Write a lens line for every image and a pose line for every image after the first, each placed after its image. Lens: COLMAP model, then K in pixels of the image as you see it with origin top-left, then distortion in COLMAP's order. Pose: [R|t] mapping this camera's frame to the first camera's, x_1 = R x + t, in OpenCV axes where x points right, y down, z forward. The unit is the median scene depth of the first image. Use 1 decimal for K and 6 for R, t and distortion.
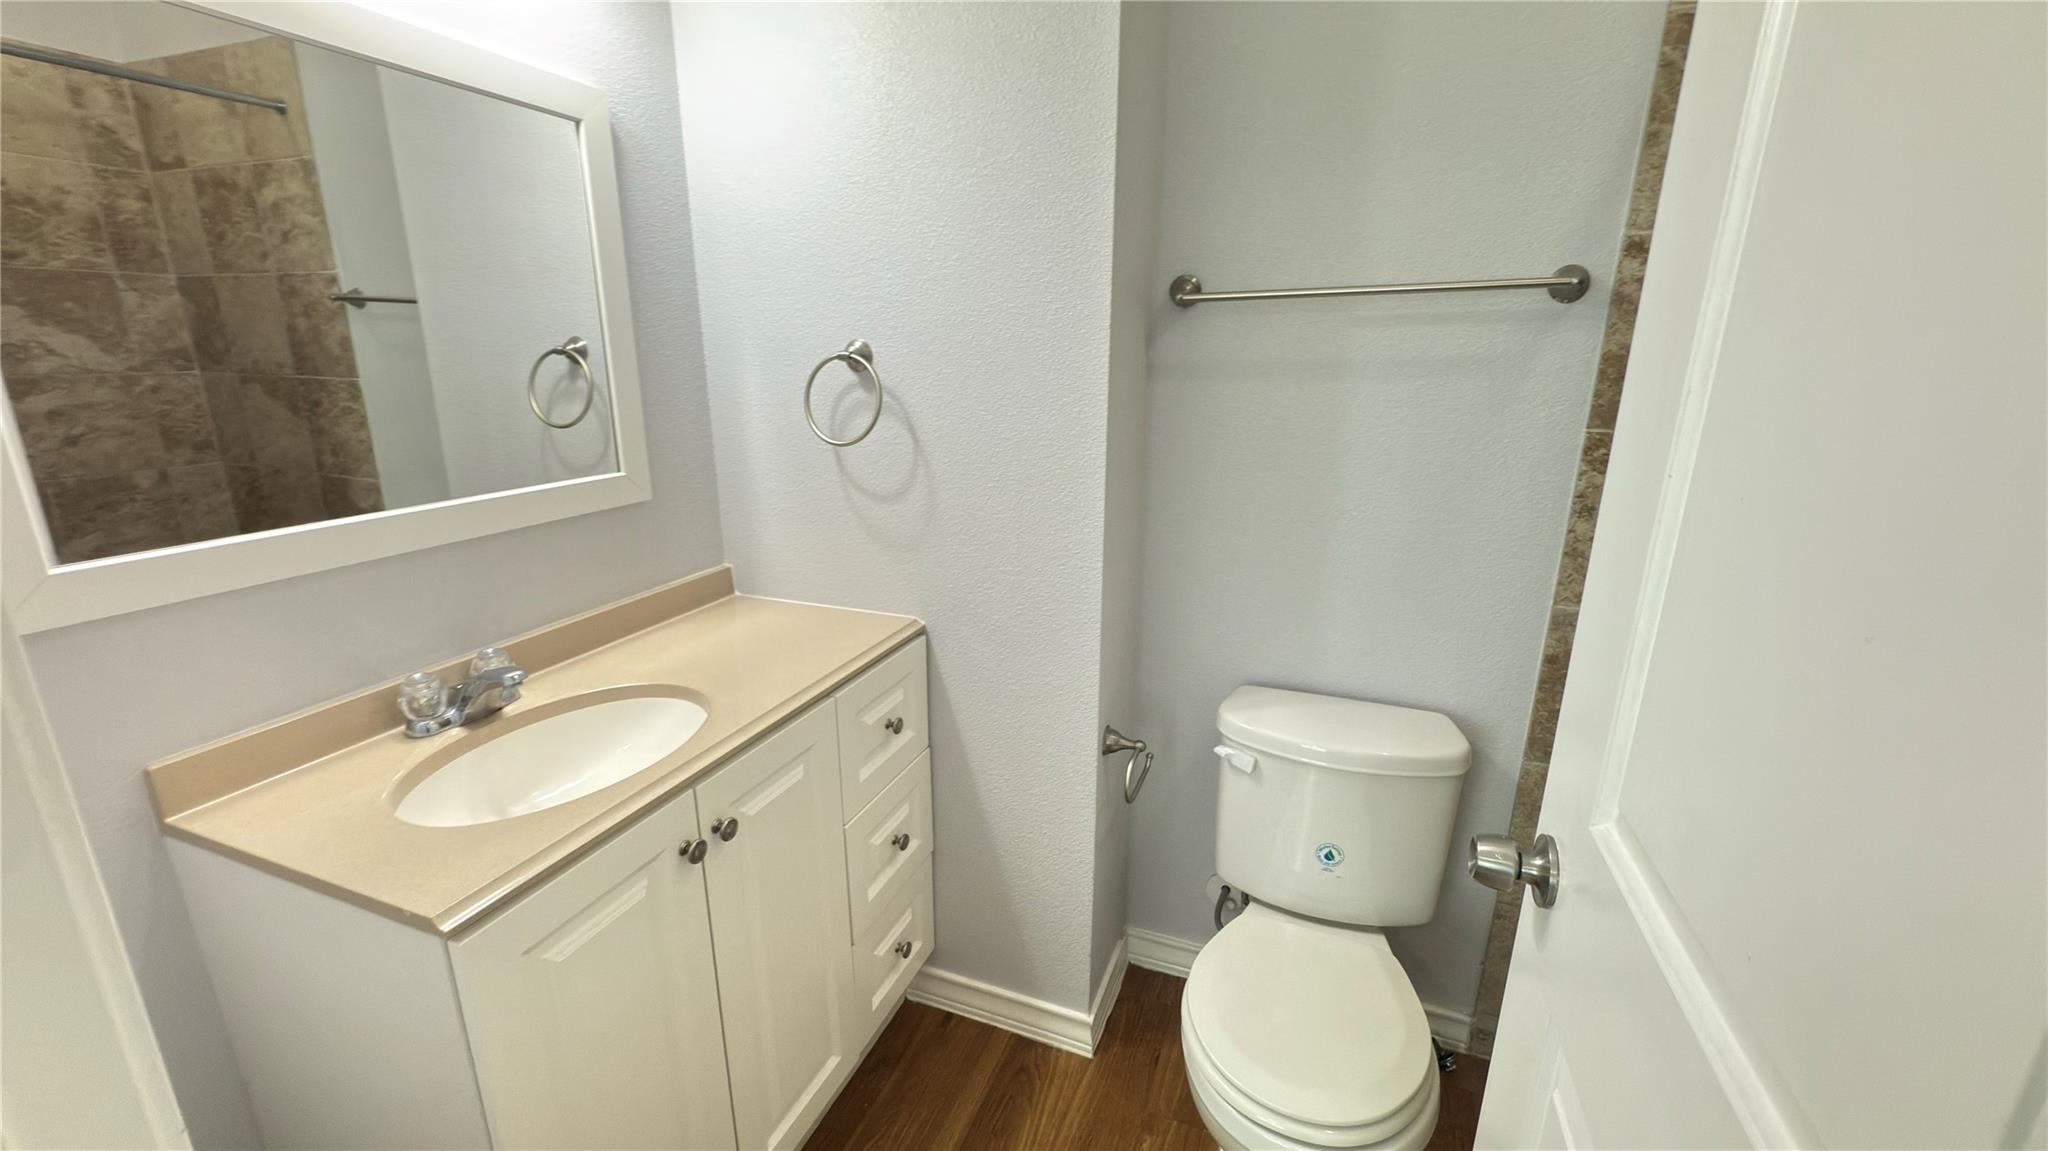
lens RADIAL K [[815.8, 0, 1024.0], [0, 815.8, 575.5], [0, 0, 1]] dist [-0.001371, -0.000188]
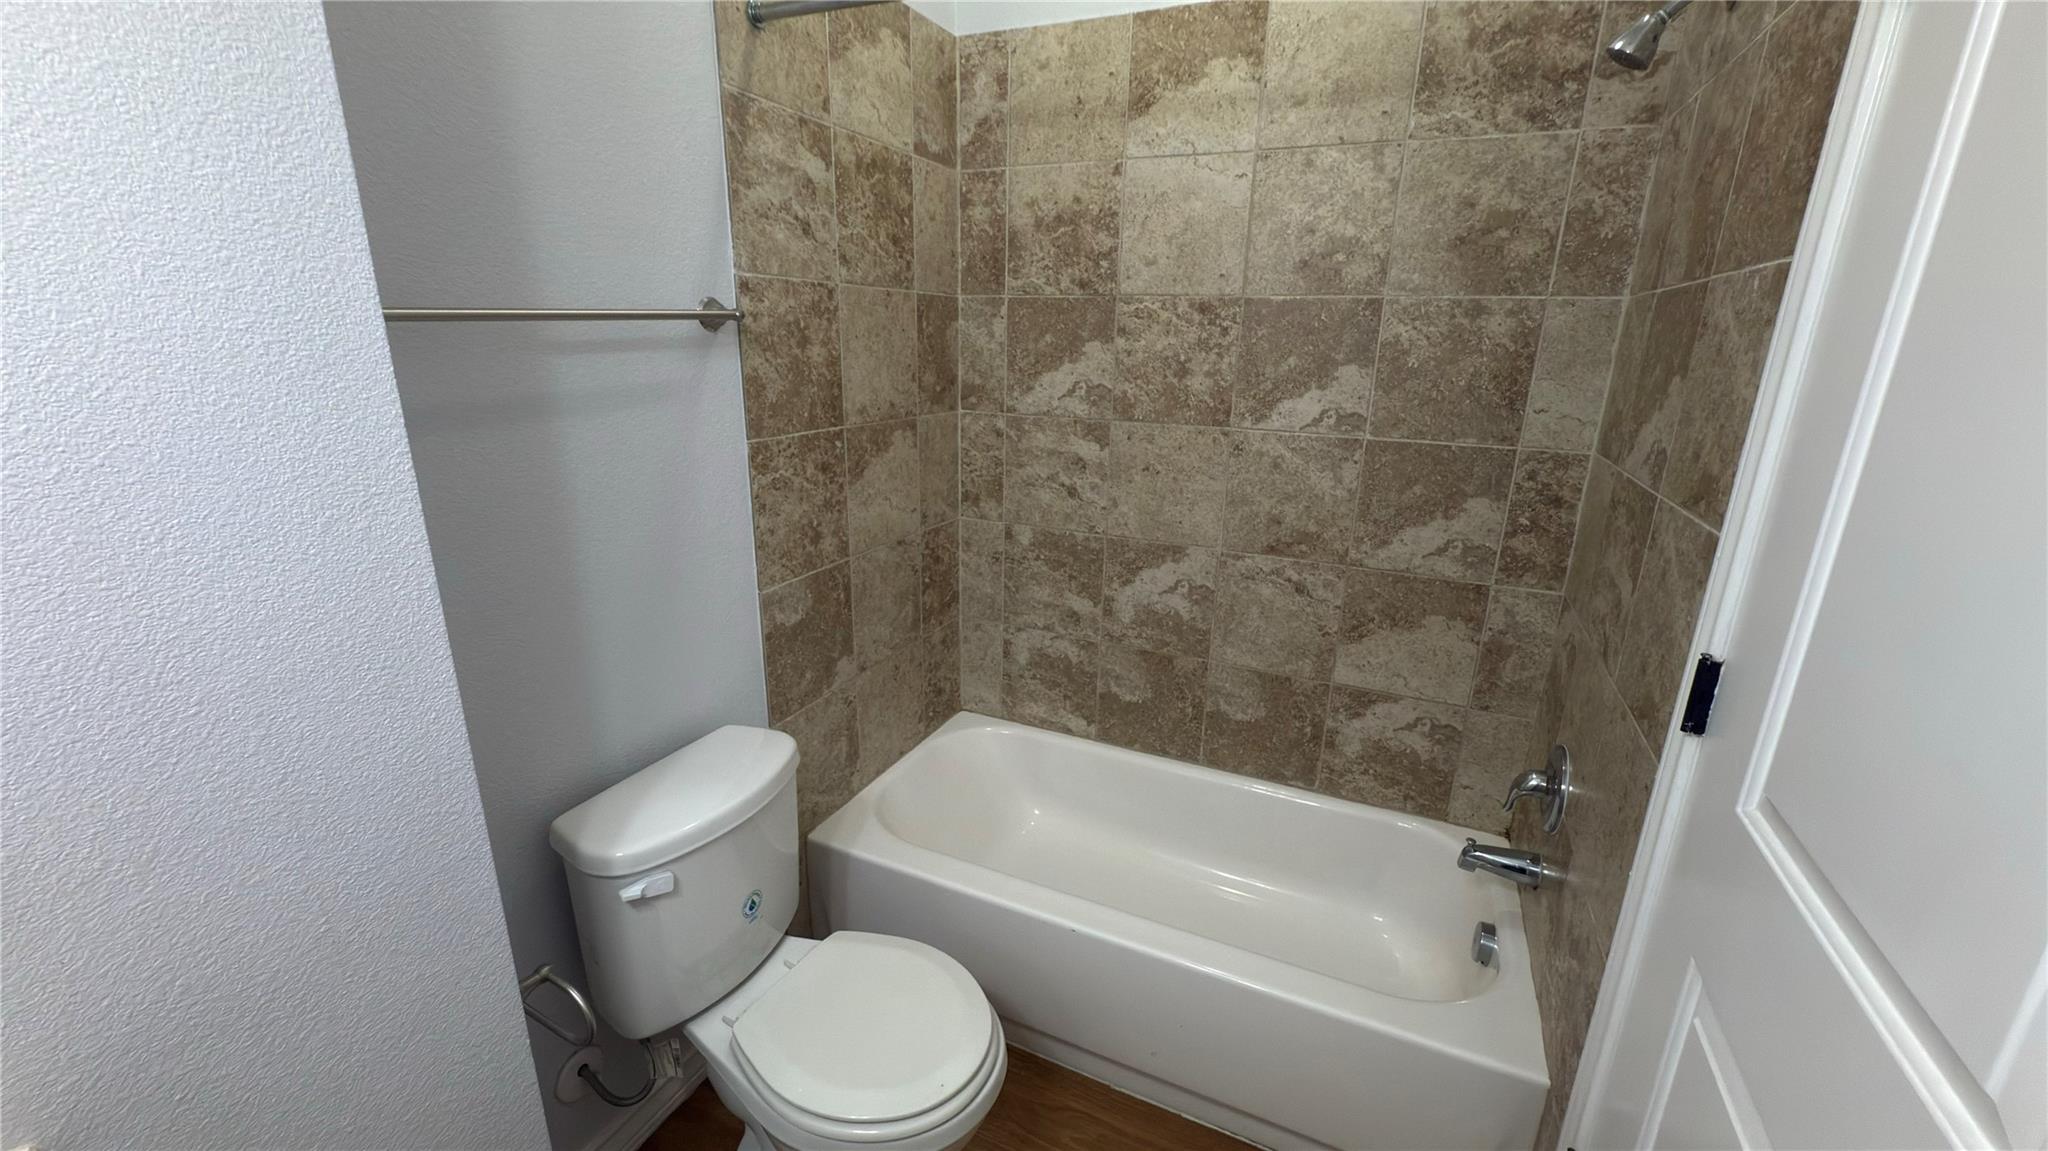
lens RADIAL K [[815.8, 0, 1024.0], [0, 815.8, 575.5], [0, 0, 1]] dist [-0.001371, -0.000188]
pose [[0.080152, -0.286865, 0.954612, -0.434948], [0.254591, 0.931820, 0.258640, -0.199909], [-0.963721, 0.222305, 0.147720, 0.491869]]
